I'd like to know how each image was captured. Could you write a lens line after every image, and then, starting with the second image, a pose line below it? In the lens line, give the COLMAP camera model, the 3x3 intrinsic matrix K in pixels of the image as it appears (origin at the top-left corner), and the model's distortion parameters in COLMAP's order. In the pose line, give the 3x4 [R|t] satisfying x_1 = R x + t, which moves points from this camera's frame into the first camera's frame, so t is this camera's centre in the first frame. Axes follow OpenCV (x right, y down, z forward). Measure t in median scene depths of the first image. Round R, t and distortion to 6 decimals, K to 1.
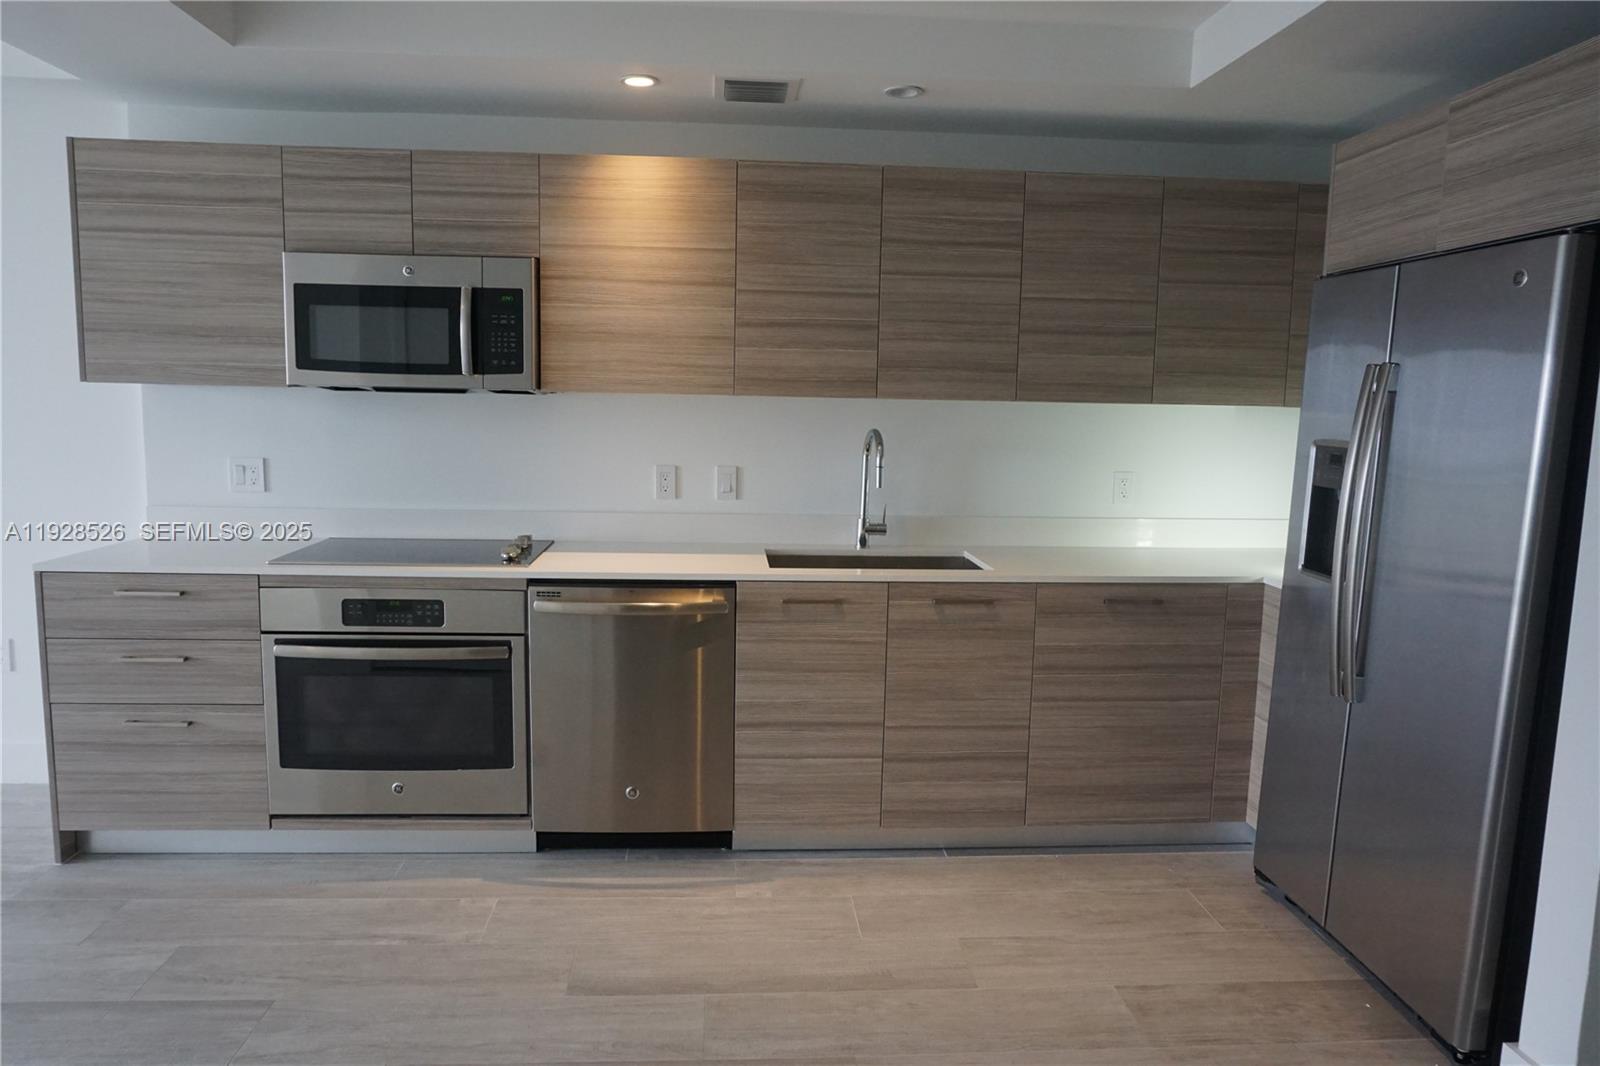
lens RADIAL K [[1057.5, 0, 803.8], [0, 1057.5, 533.1], [0, 0, 1]] dist [-0.061987, 0.034594]
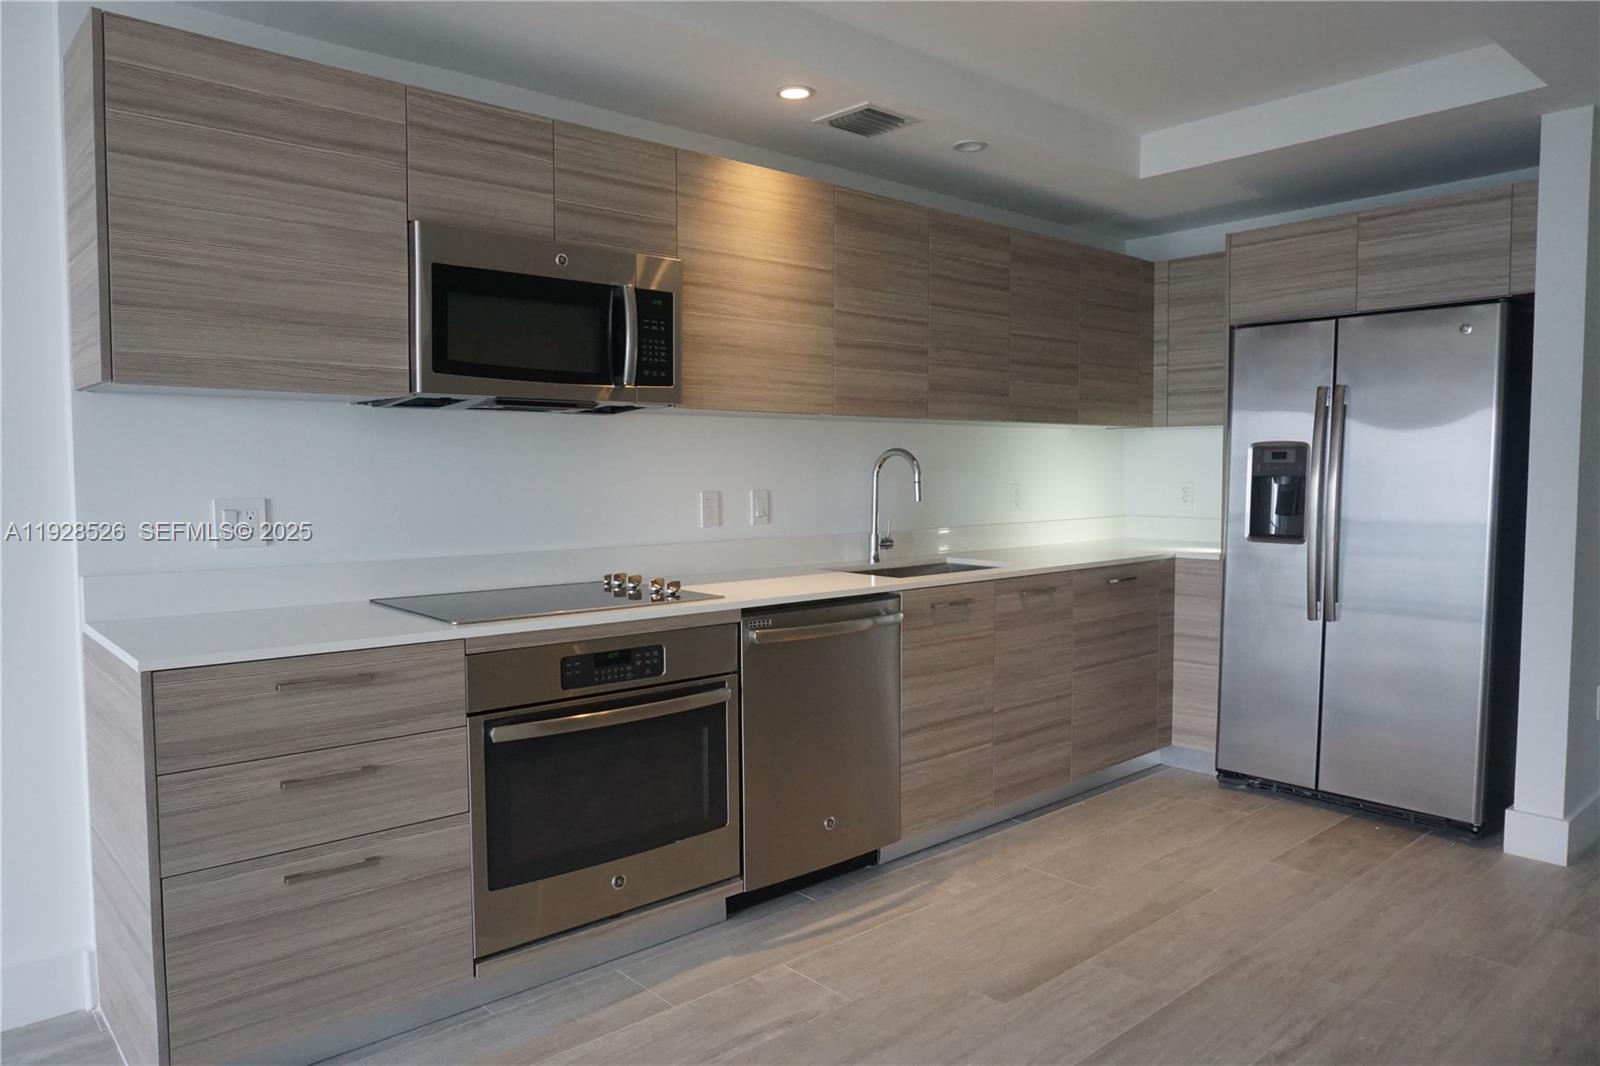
lens RADIAL K [[1051.9, 0, 798.1], [0, 1051.9, 538.8], [0, 0, 1]] dist [-0.066402, 0.036511]
pose [[0.801649, -0.064676, 0.594286, -0.727755], [0.098478, 0.994836, -0.024573, 0.010178], [-0.589628, 0.078223, 0.803878, 0.230352]]
